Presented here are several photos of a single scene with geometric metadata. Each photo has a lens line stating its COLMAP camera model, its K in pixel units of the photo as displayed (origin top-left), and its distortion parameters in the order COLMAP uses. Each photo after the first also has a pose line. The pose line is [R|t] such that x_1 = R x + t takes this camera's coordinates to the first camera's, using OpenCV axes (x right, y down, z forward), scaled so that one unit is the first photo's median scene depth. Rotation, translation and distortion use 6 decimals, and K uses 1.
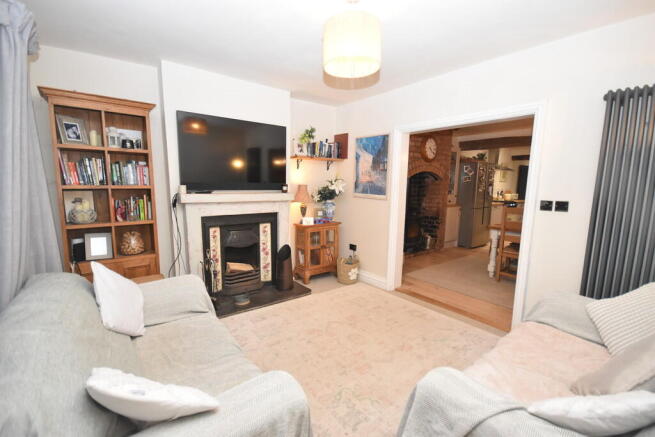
lens RADIAL K [[294.1, 0, 324.7], [0, 294.1, 221.8], [0, 0, 1]] dist [0.010014, -0.002343]
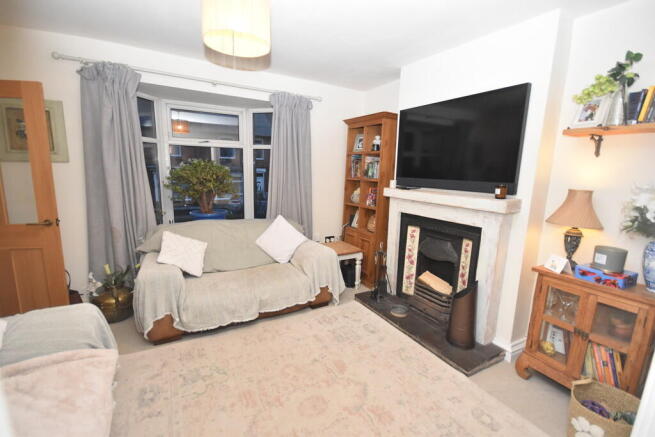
lens RADIAL K [[294.1, 0, 326.2], [0, 294.1, 215.3], [0, 0, 1]] dist [0.010014, -0.002343]
pose [[-0.140480, 0.131987, -0.981247, 0.562884], [-0.168292, 0.973469, 0.155034, -0.111077], [0.975676, 0.186915, -0.114541, 0.805647]]
